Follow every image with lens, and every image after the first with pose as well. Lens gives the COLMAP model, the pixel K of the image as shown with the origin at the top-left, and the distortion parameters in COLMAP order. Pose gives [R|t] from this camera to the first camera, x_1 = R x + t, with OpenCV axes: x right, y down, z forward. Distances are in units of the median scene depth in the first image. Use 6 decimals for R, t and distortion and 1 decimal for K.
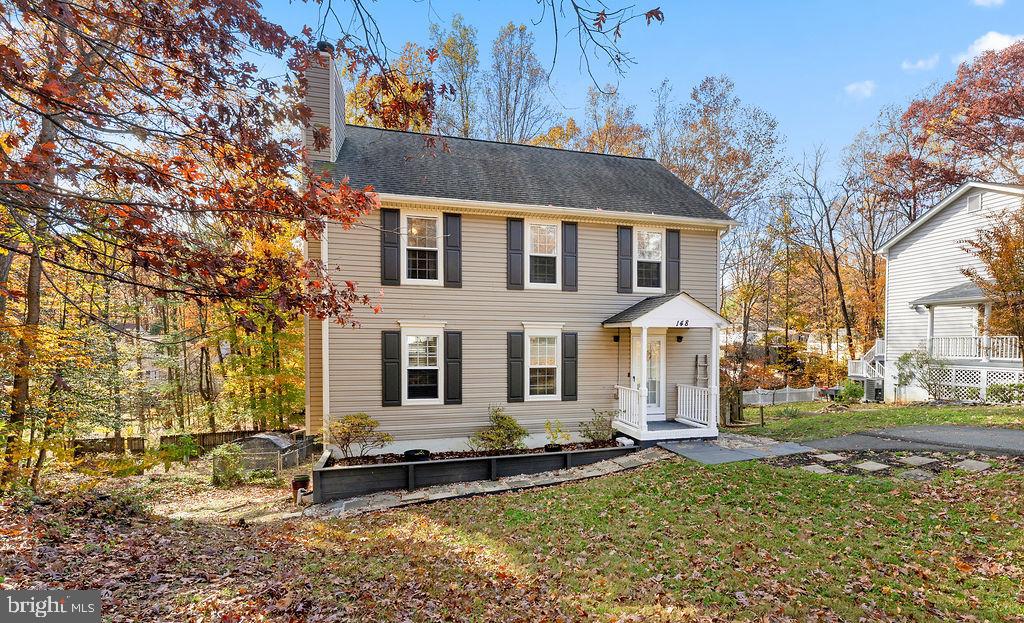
lens RADIAL K [[453.5, 0, 532.9], [0, 453.5, 353.8], [0, 0, 1]] dist [-0.001067, 0.000338]
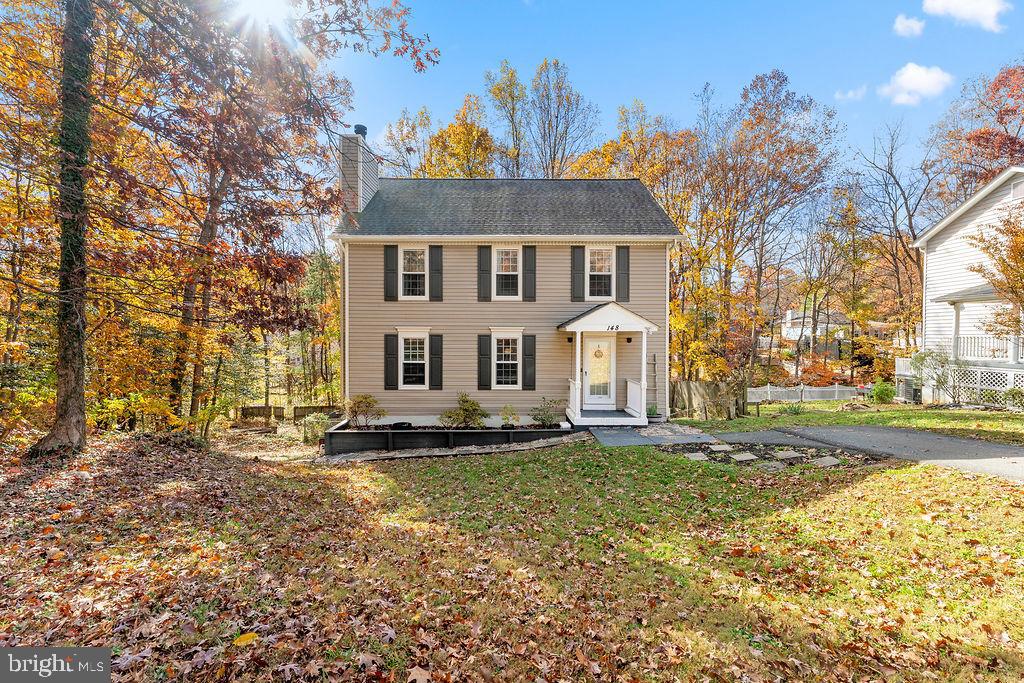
lens RADIAL K [[413.2, 0, 506.4], [0, 413.2, 340.6], [0, 0, 1]] dist [-0.002977, -0.000039]
pose [[0.968029, 0.004007, -0.250806, 0.318552], [-0.006902, 0.999919, -0.010665, -0.020013], [0.250743, 0.012055, 0.967979, -0.109948]]
